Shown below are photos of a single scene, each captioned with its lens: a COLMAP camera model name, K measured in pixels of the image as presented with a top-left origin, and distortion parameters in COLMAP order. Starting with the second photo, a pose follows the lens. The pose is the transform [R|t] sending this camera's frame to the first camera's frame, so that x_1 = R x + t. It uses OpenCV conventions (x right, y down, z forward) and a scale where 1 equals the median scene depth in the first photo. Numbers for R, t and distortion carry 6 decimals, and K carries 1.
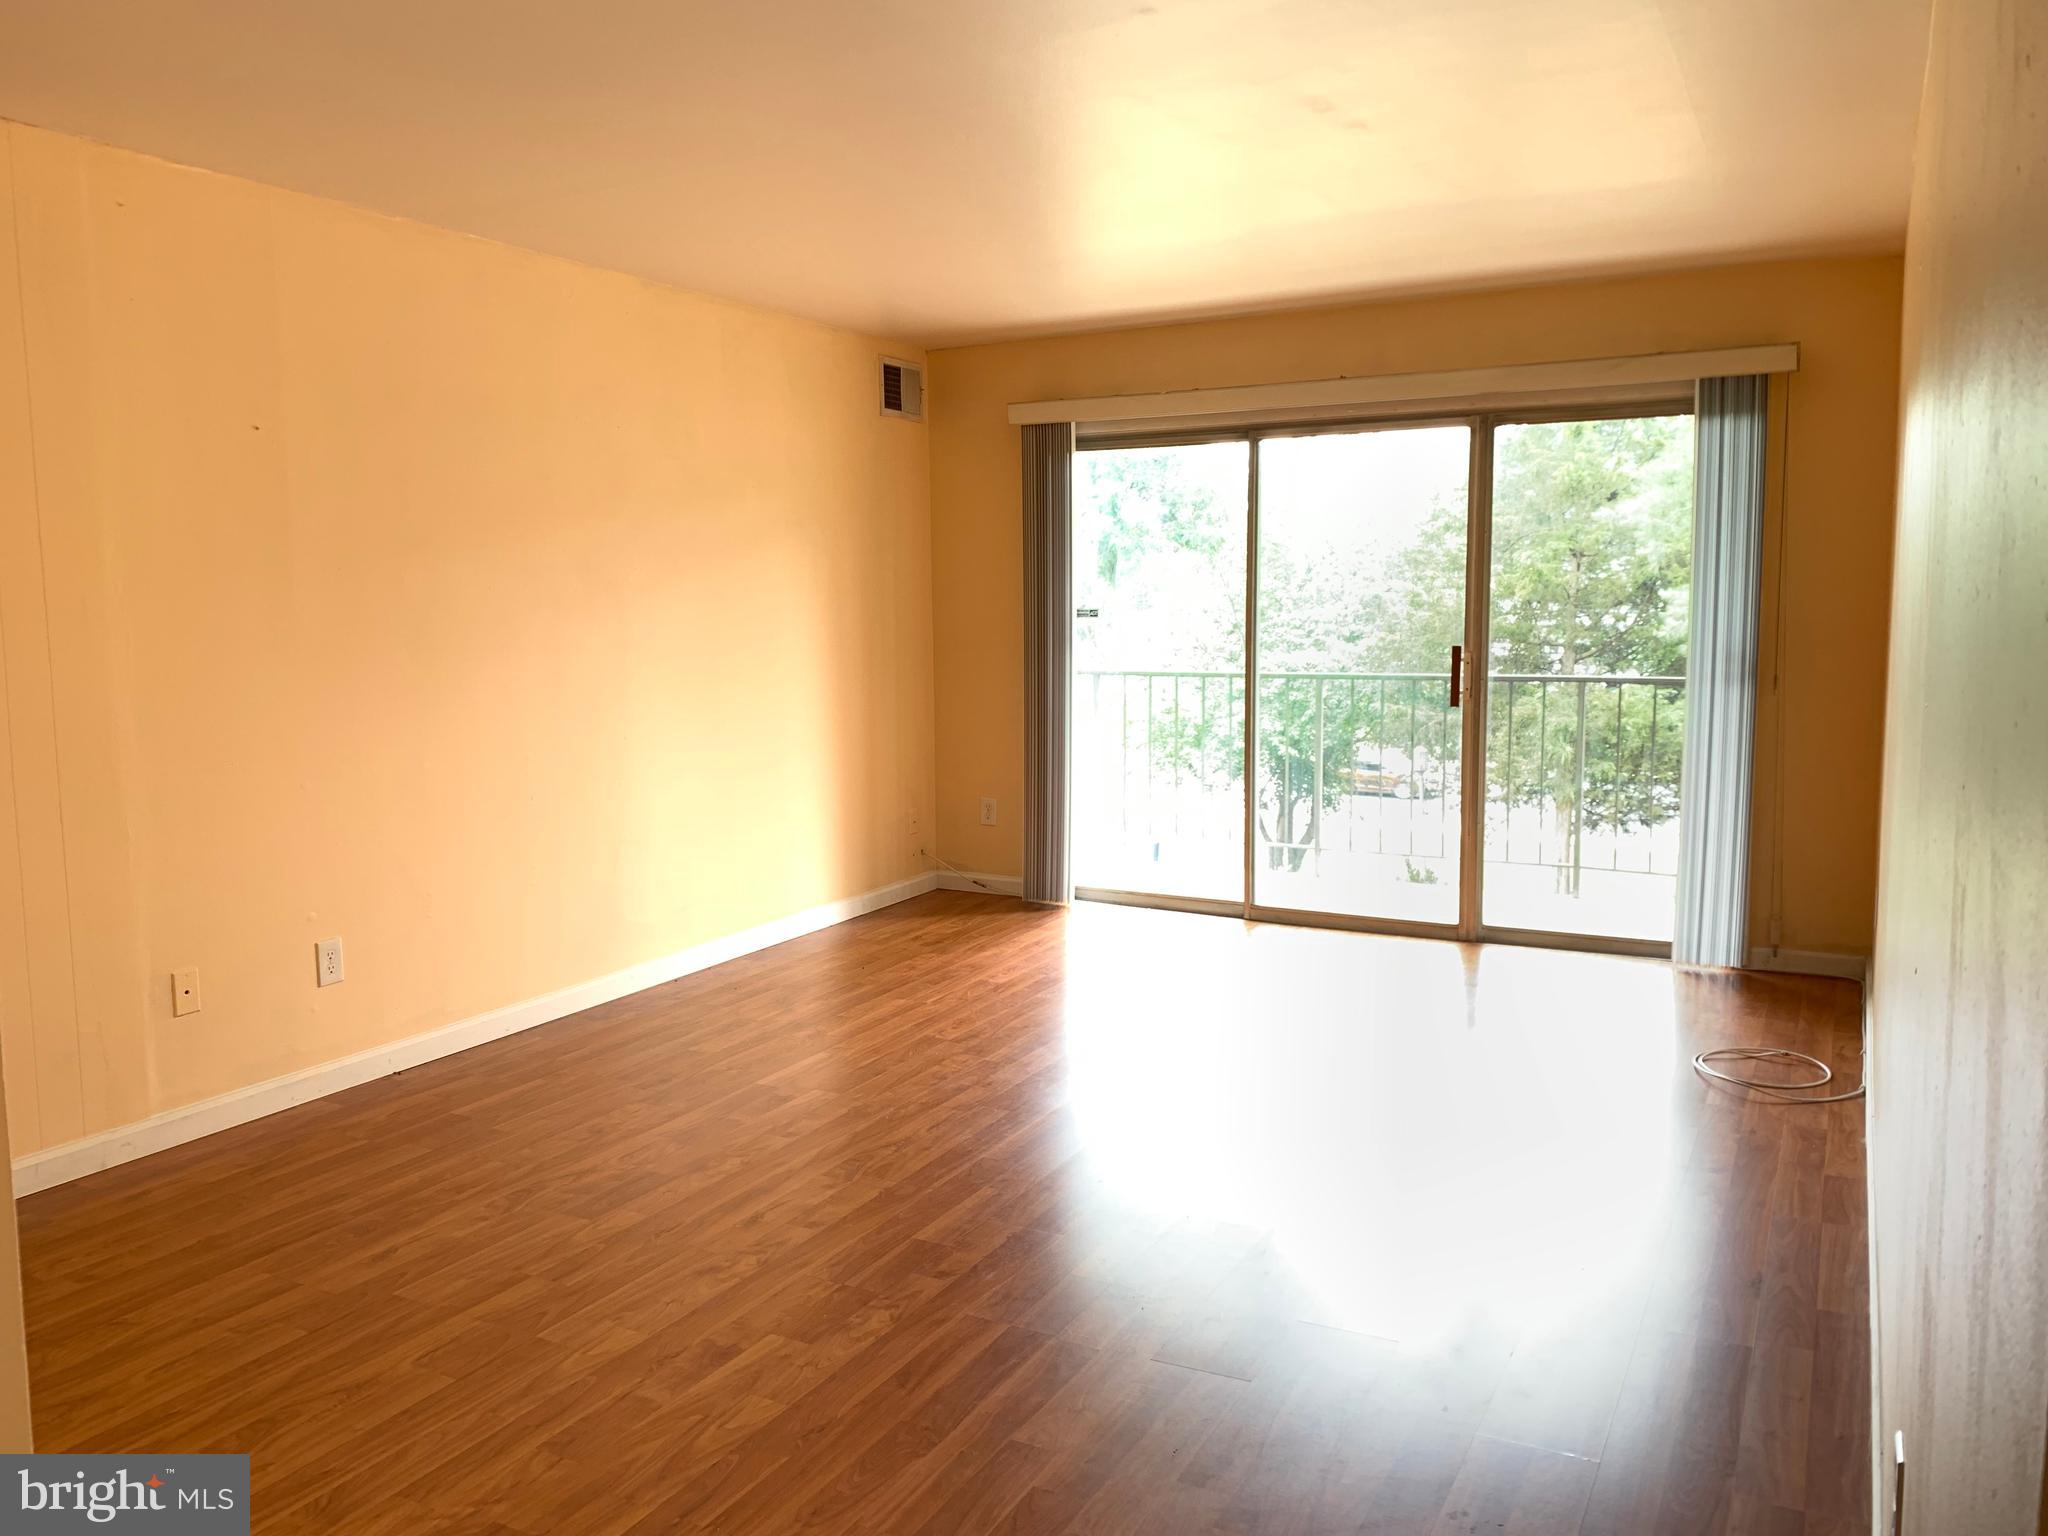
lens RADIAL K [[1559.6, 0, 982.1], [0, 1559.6, 747.4], [0, 0, 1]] dist [0.026941, -0.037031]
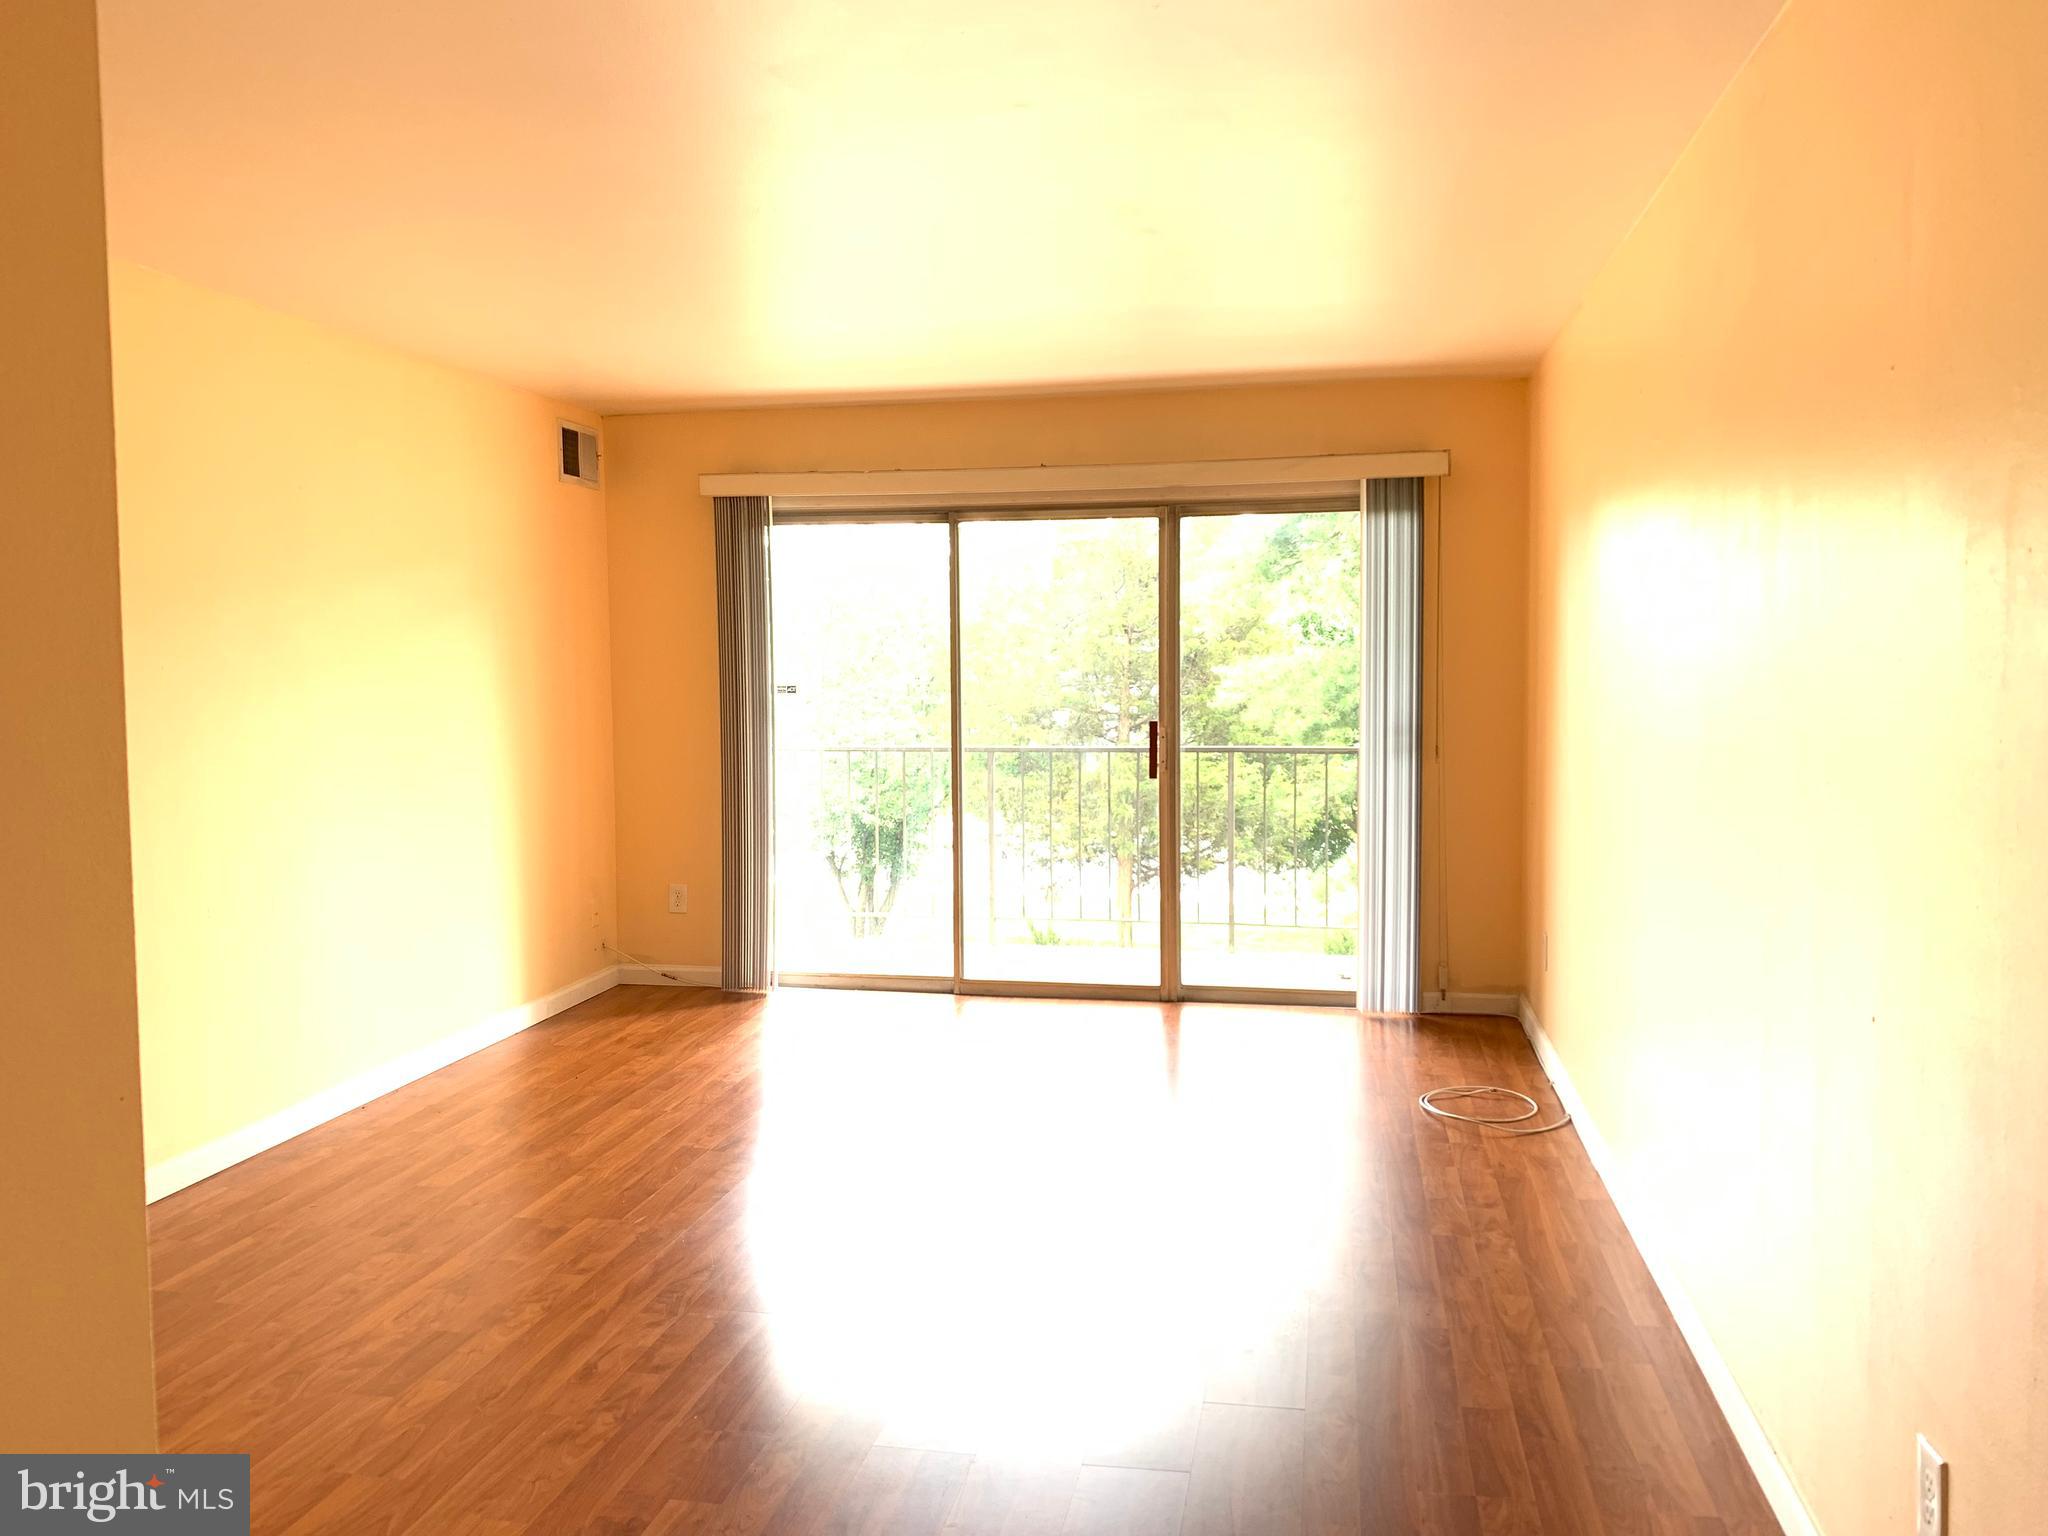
lens RADIAL K [[1559.6, 0, 1016.7], [0, 1559.6, 751.6], [0, 0, 1]] dist [0.026941, -0.037031]
pose [[0.952281, -0.015626, 0.304823, -0.139013], [0.028287, 0.998909, -0.037166, -0.010903], [-0.303910, 0.044015, 0.951683, 0.039081]]
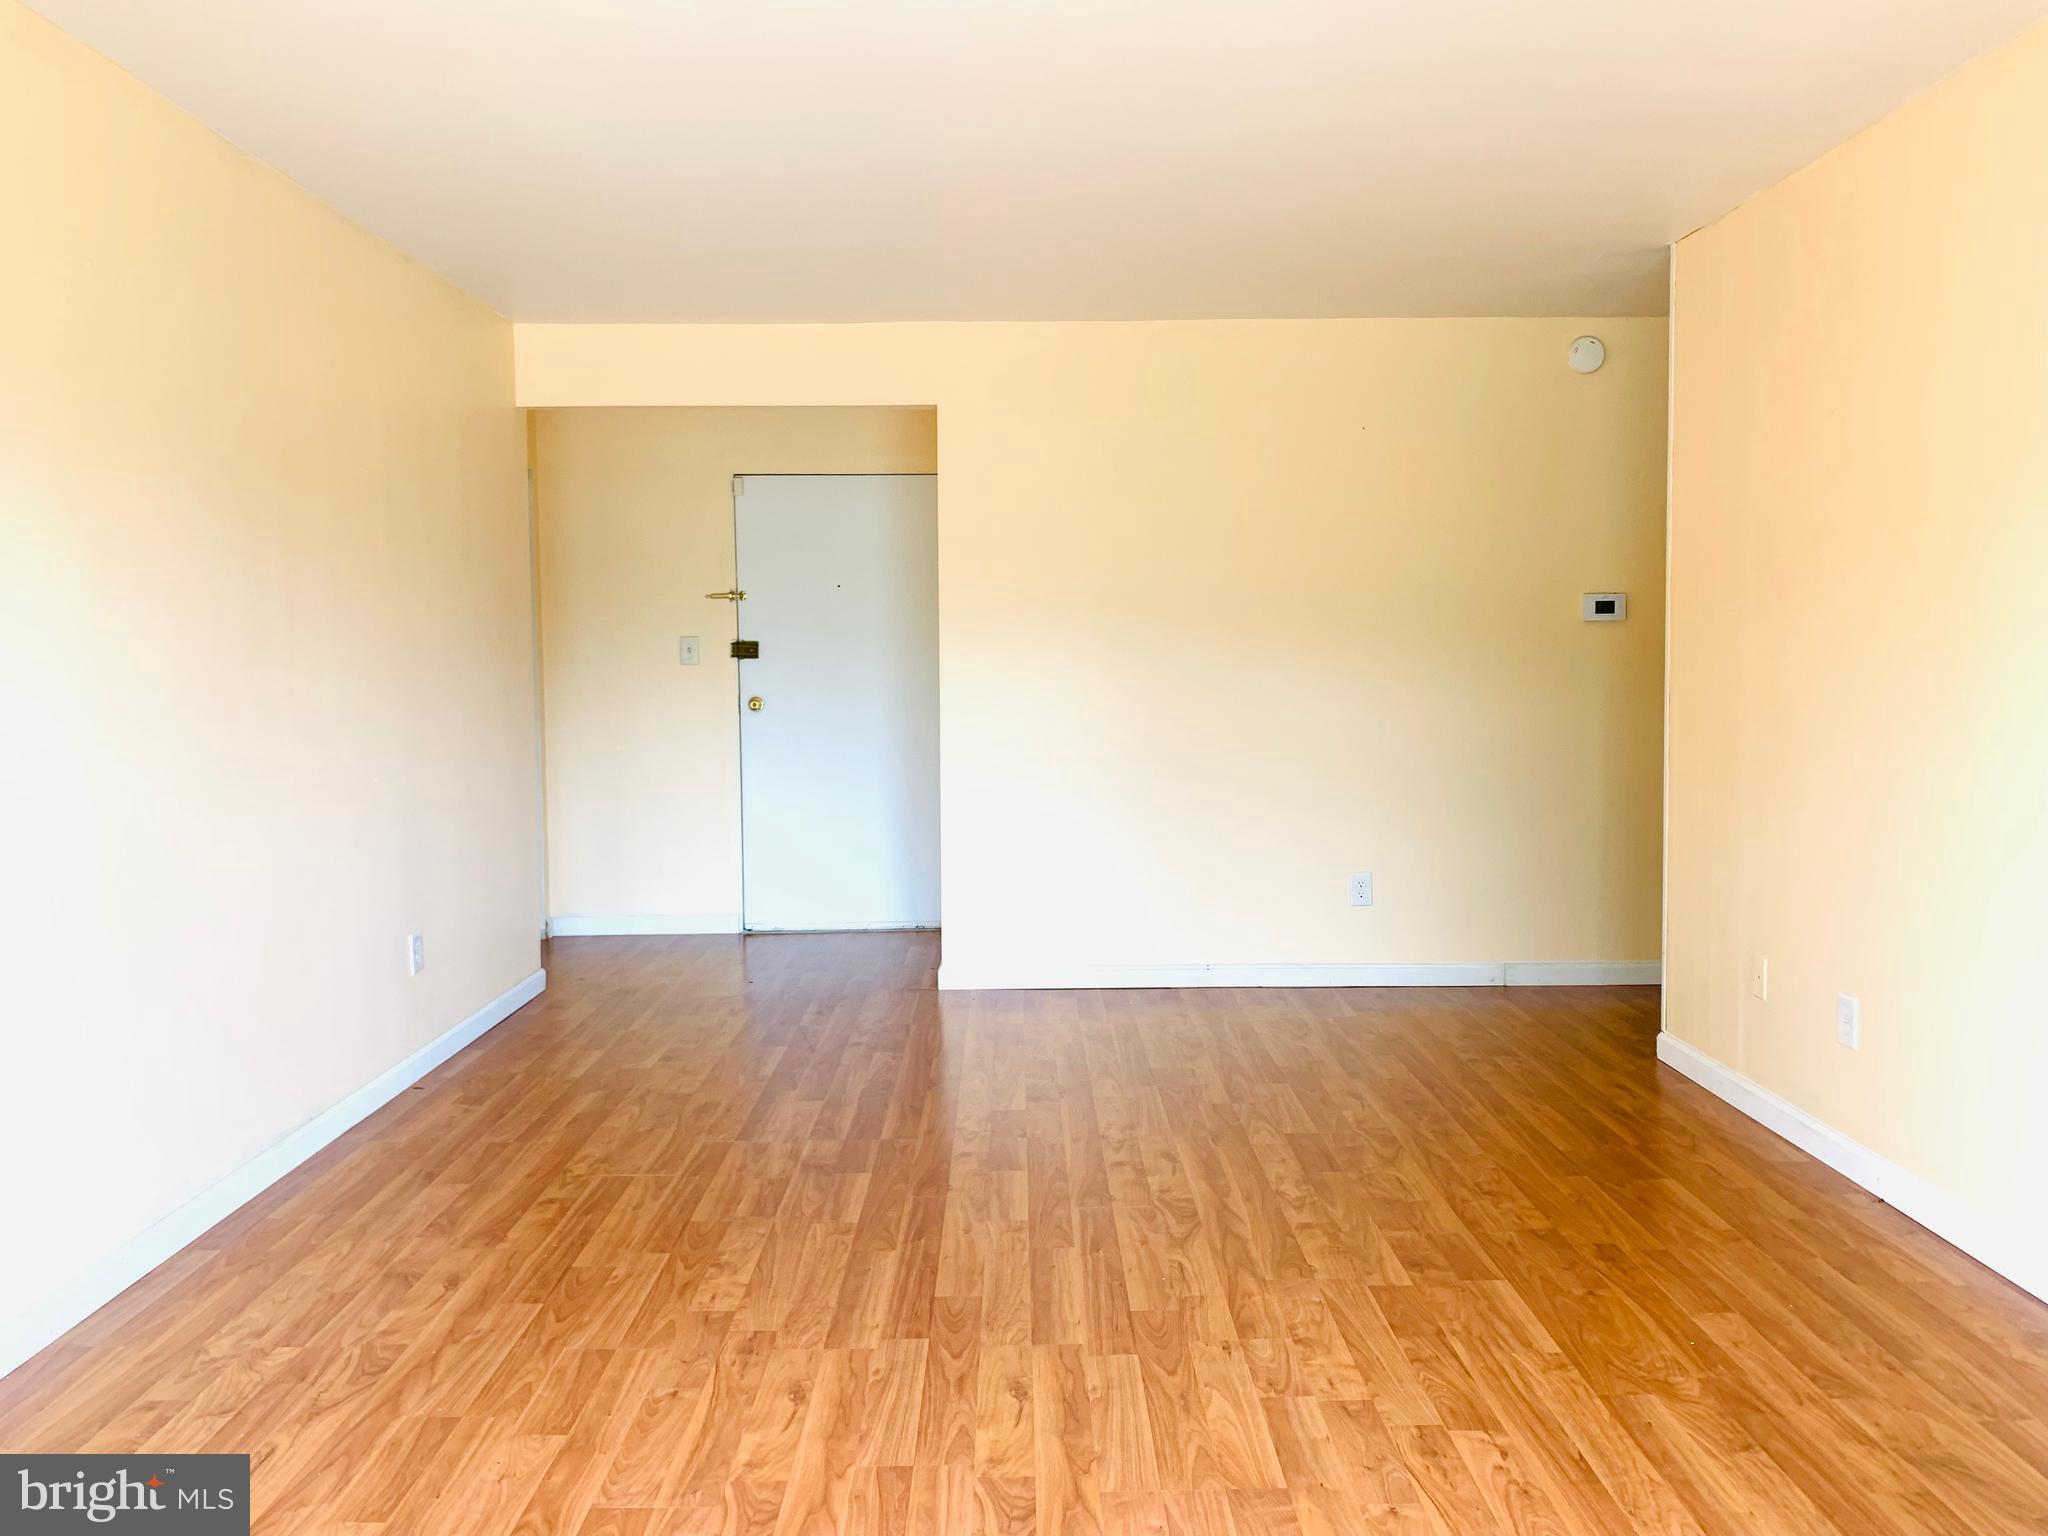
lens RADIAL K [[1559.6, 0, 1027.8], [0, 1559.6, 774.8], [0, 0, 1]] dist [0.026941, -0.037031]
pose [[-0.868463, 0.058023, -0.492347, 0.372153], [-0.029903, 0.985188, 0.168851, -0.121656], [0.494852, 0.161364, -0.853864, 1.439574]]
